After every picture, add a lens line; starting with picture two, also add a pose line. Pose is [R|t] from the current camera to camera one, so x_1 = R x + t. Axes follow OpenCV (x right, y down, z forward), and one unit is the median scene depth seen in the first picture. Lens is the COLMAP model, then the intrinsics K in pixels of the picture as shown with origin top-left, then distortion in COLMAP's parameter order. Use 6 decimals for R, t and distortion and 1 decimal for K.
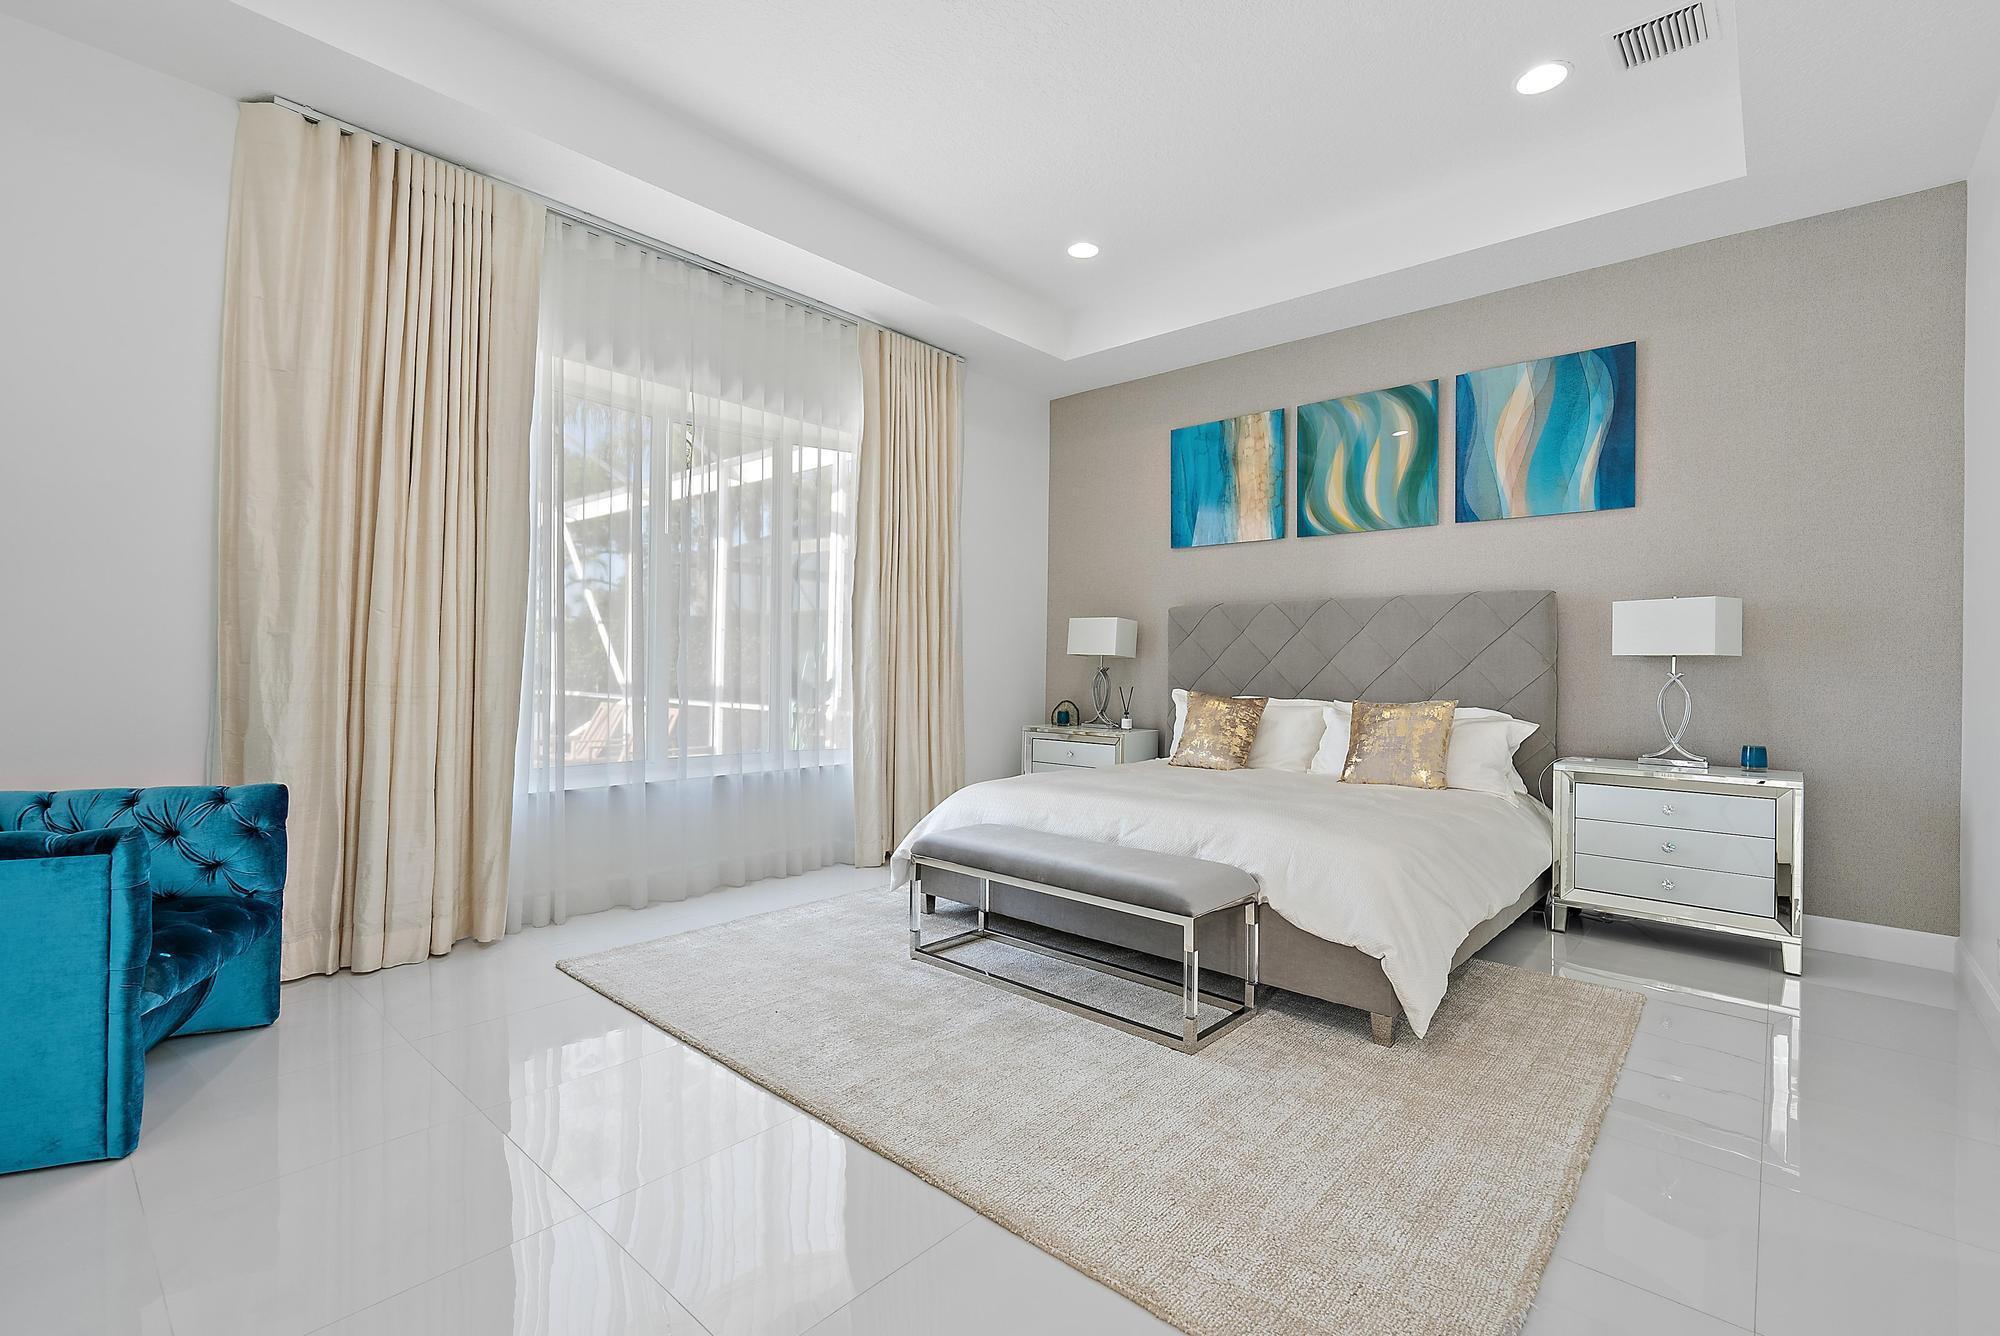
lens RADIAL K [[907.7, 0, 998.2], [0, 907.7, 663.9], [0, 0, 1]] dist [0.002845, 0.000017]
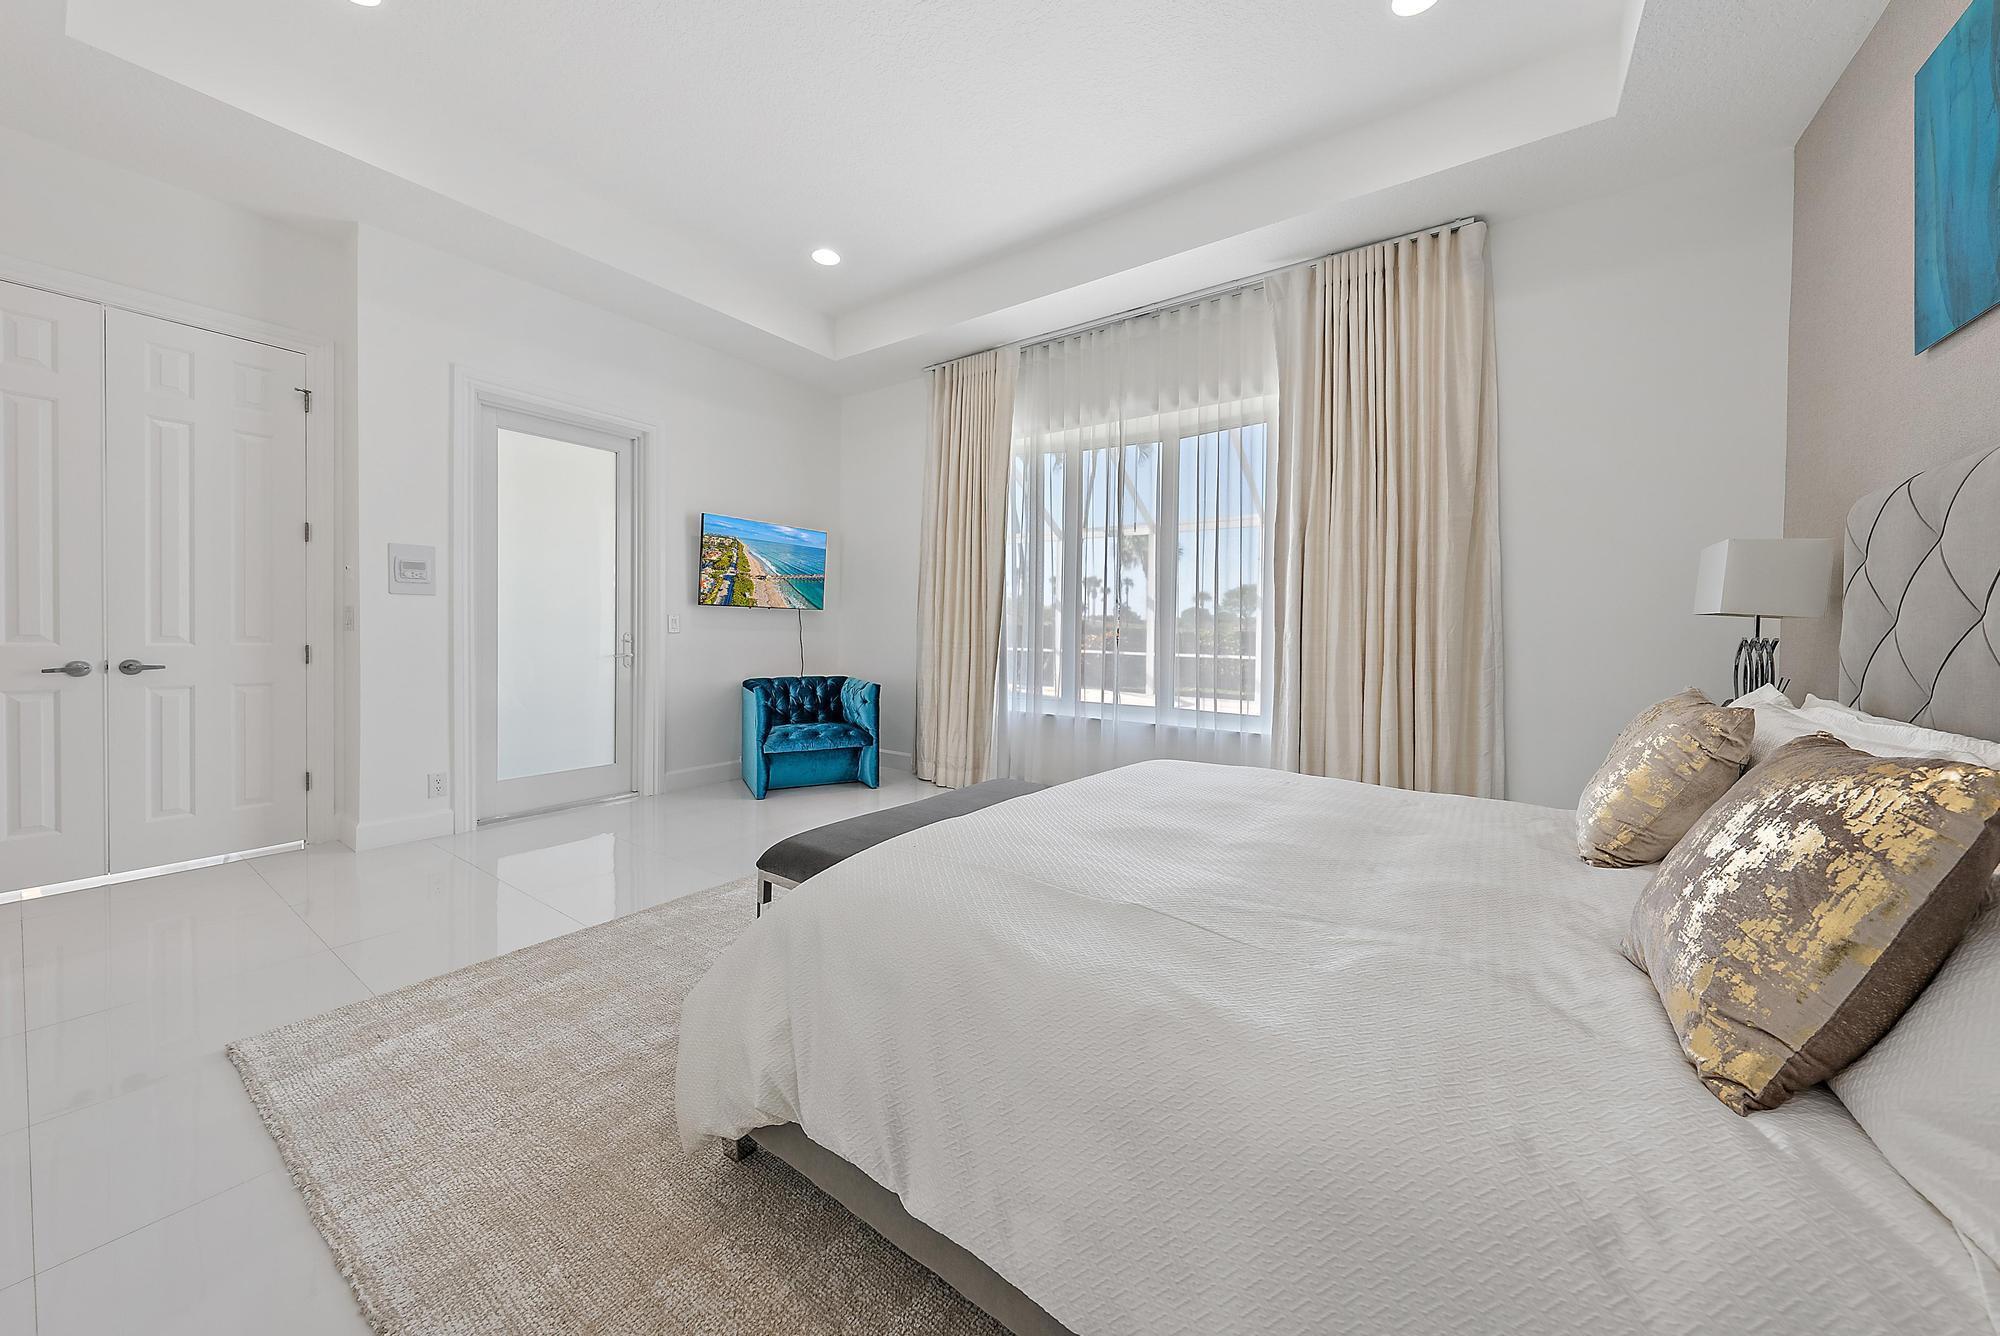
lens RADIAL K [[685.0, 0, 1002.4], [0, 685.0, 632.5], [0, 0, 1]] dist [0.000642, 0.000190]
pose [[0.105725, -0.009640, -0.994349, 0.634714], [-0.011626, 0.999873, -0.010930, 0.014195], [0.994327, 0.012716, 0.105600, 0.765733]]
